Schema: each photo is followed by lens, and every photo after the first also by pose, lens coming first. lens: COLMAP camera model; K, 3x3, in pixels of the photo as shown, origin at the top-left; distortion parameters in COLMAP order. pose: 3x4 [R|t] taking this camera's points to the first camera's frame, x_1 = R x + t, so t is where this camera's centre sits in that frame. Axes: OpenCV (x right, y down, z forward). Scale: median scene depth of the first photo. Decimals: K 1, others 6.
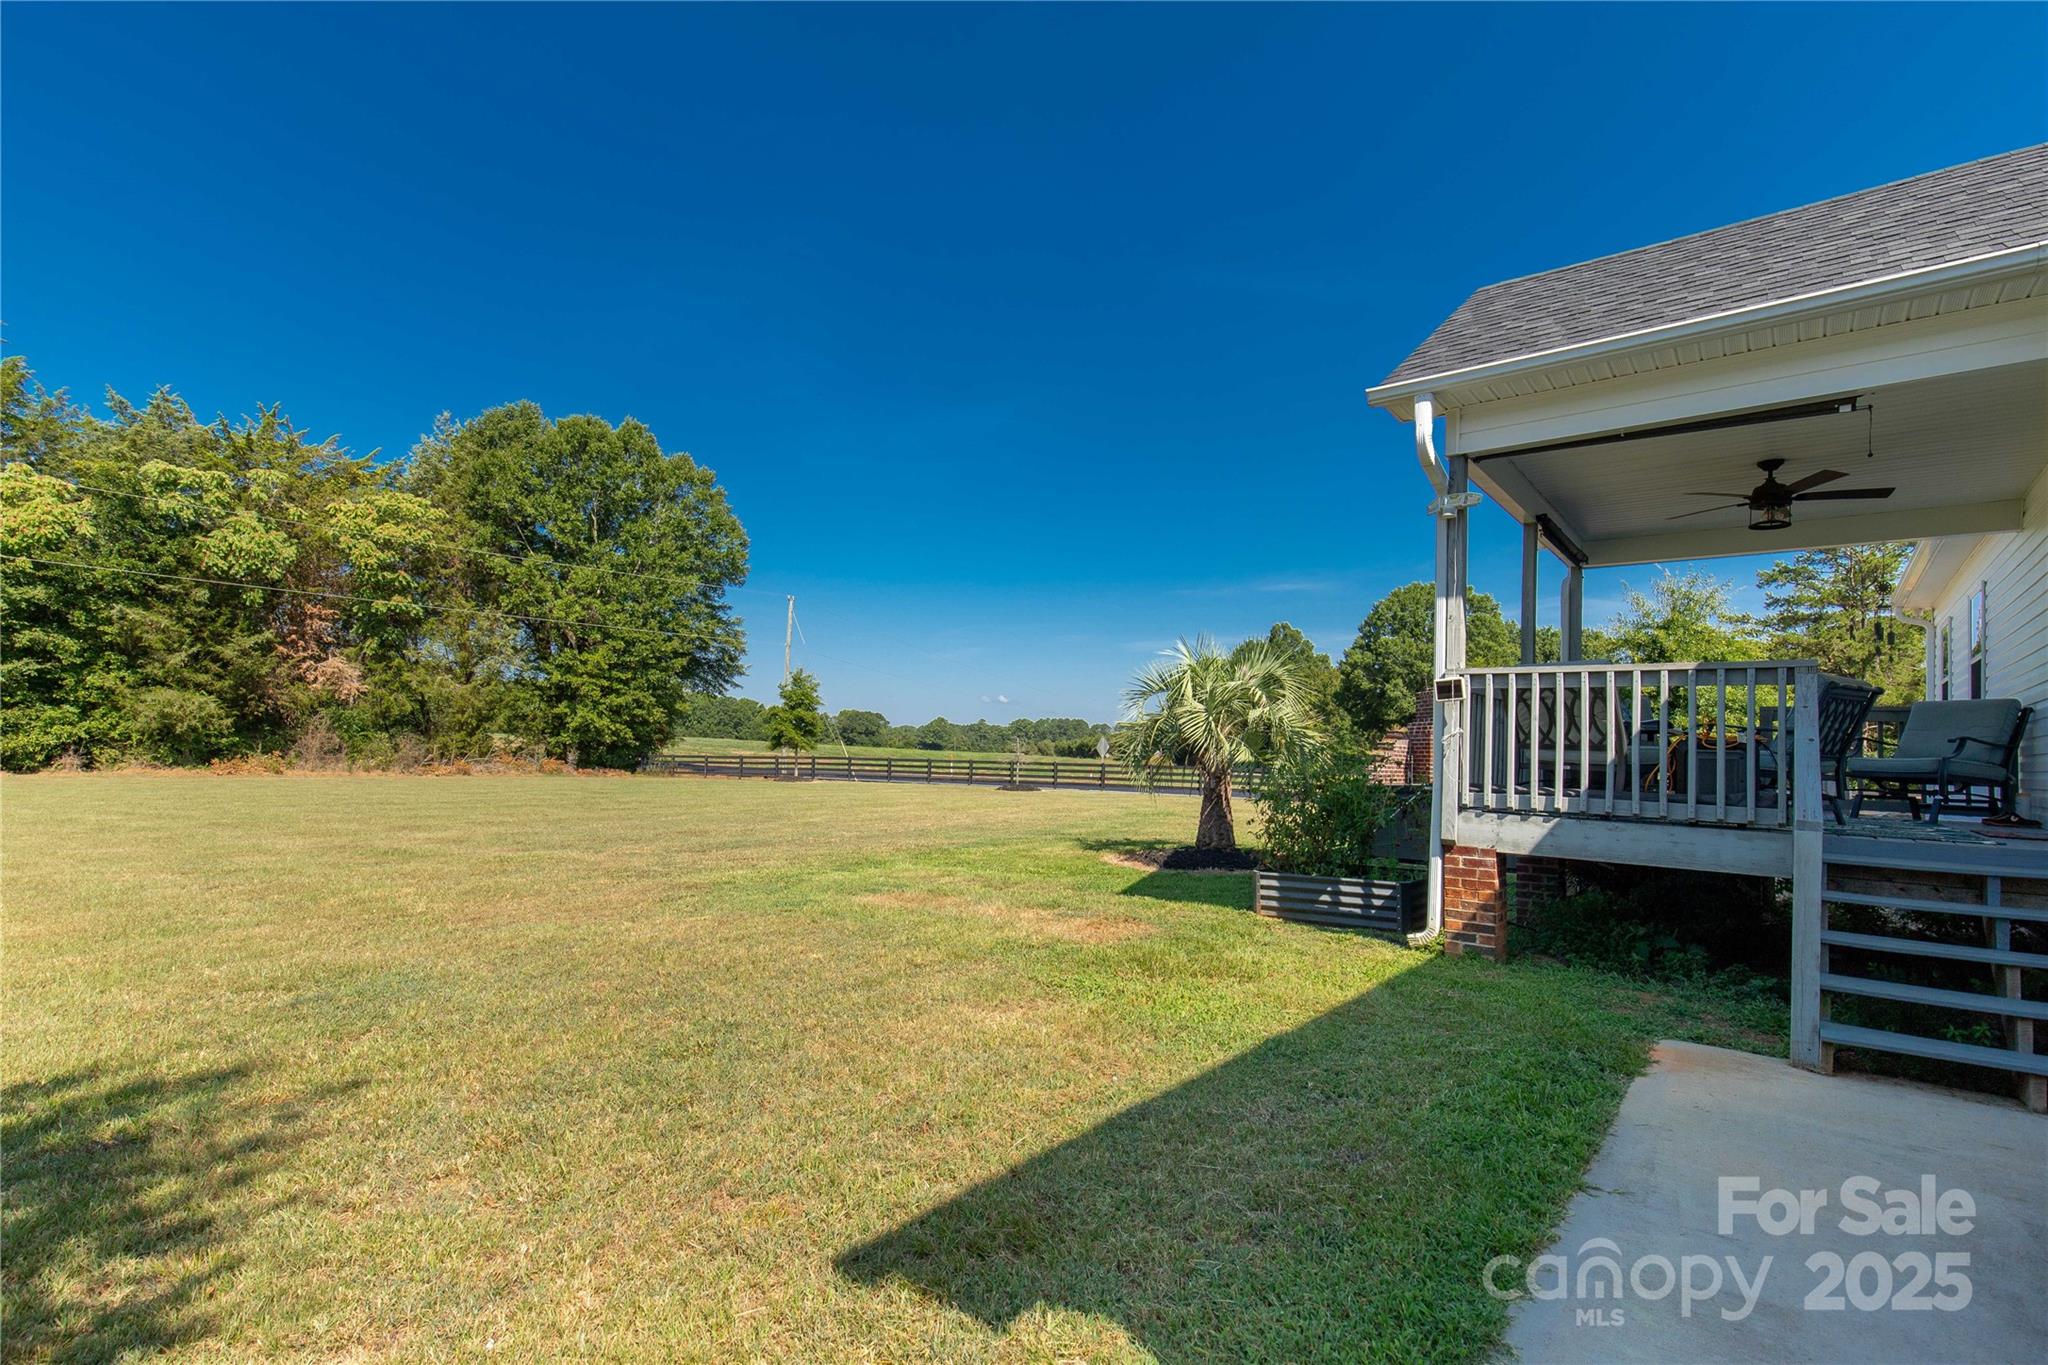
lens RADIAL K [[936.9, 0, 1026.7], [0, 936.9, 719.9], [0, 0, 1]] dist [0.000113, -0.000218]
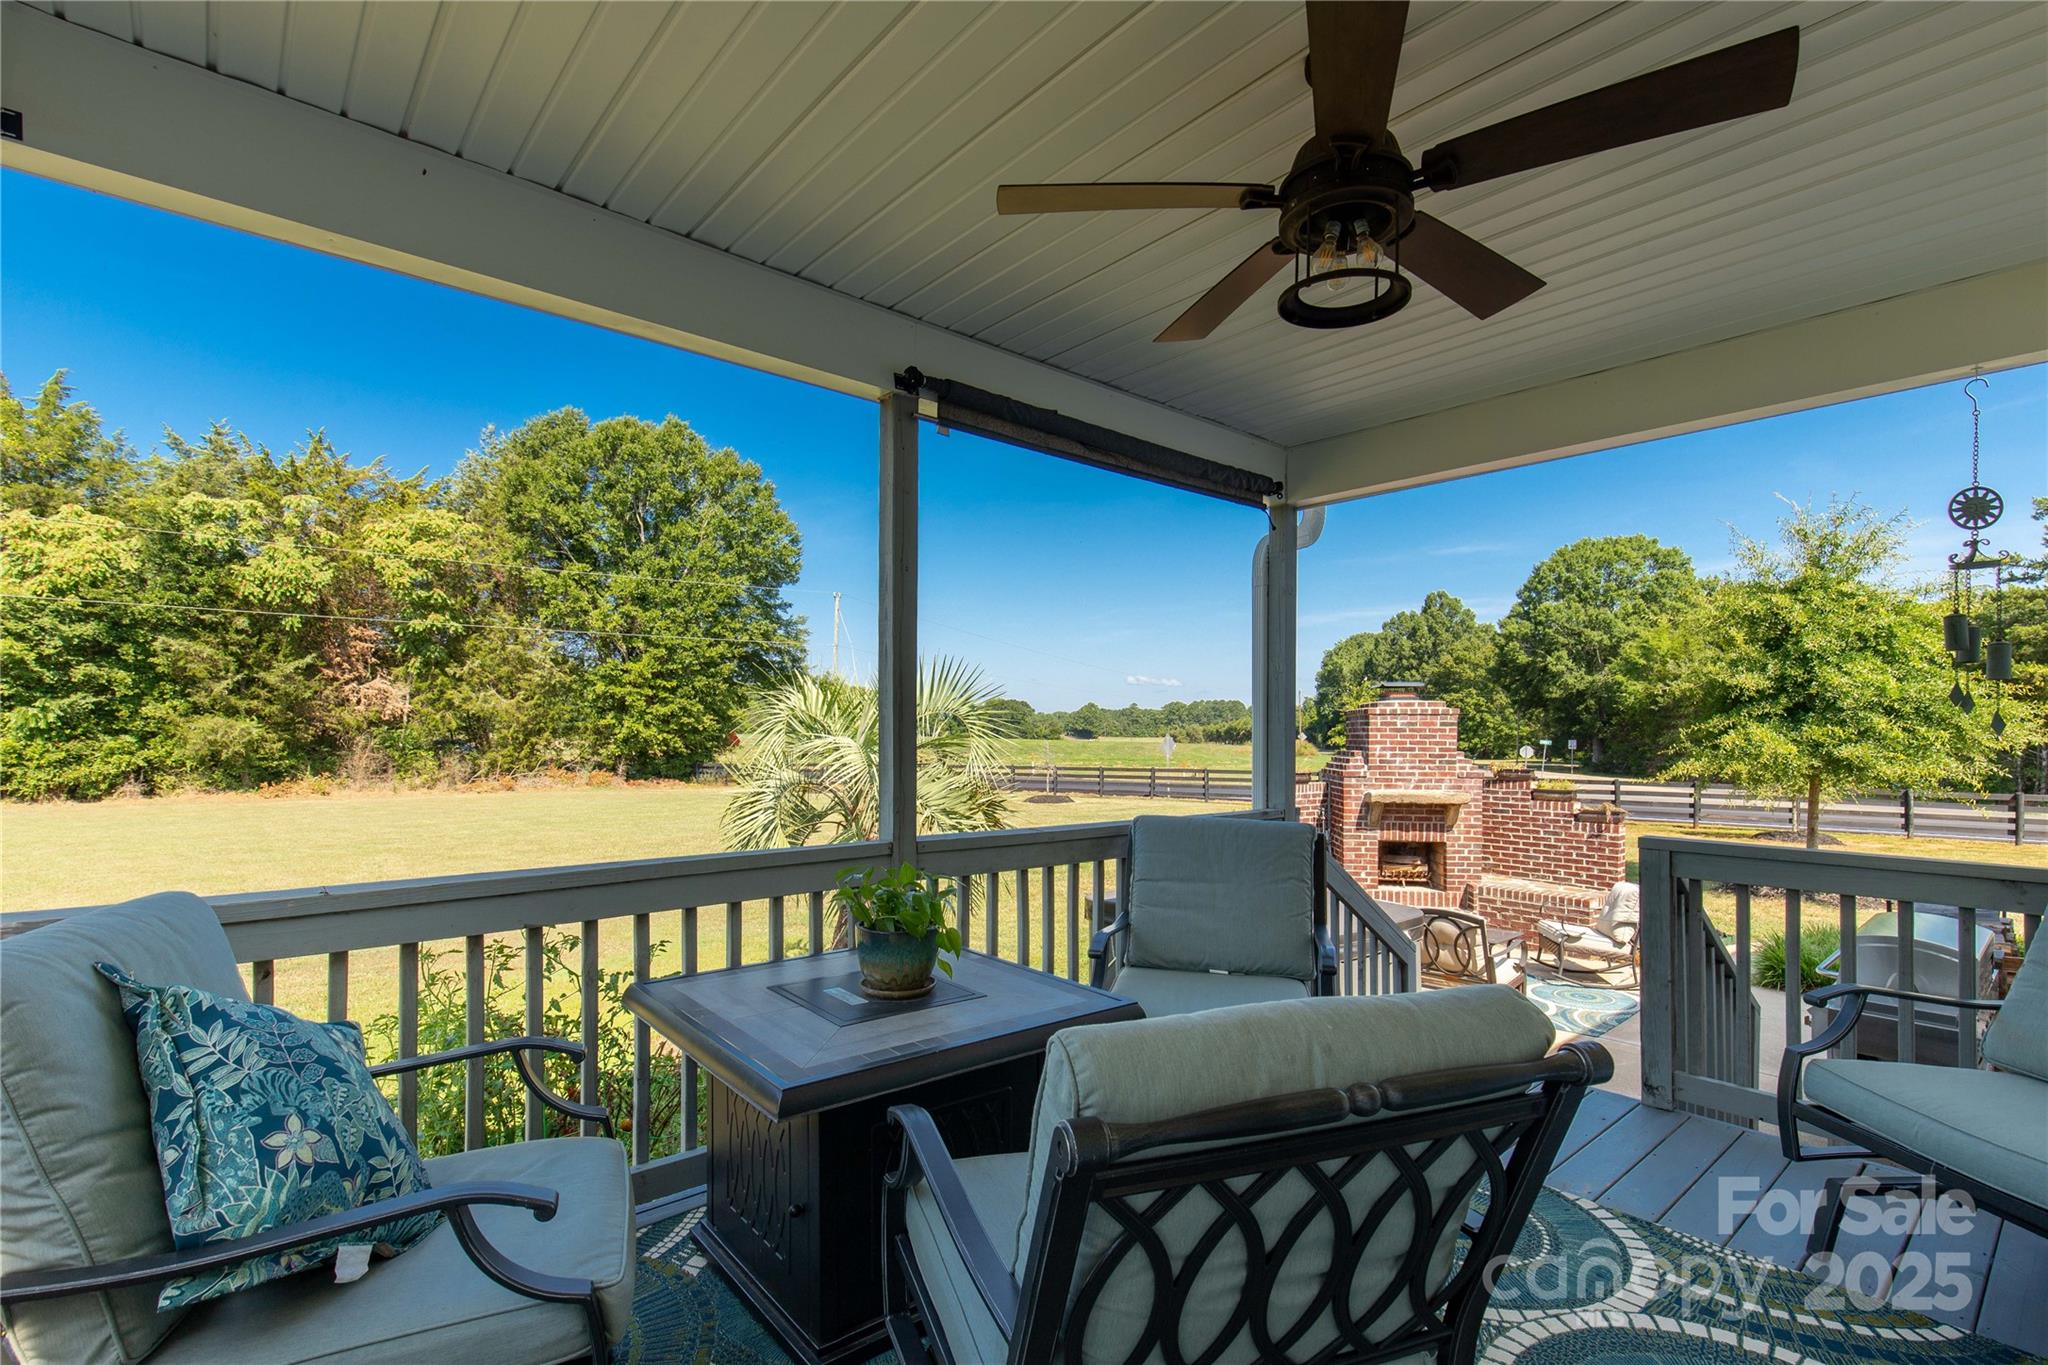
lens RADIAL K [[947.0, 0, 1018.9], [0, 947.0, 739.4], [0, 0, 1]] dist [-0.000901, 0.000332]
pose [[0.985012, -0.023515, -0.170876, 0.113524], [0.029740, 0.998981, 0.033963, -0.014454], [0.169903, -0.038536, 0.984707, 0.108761]]
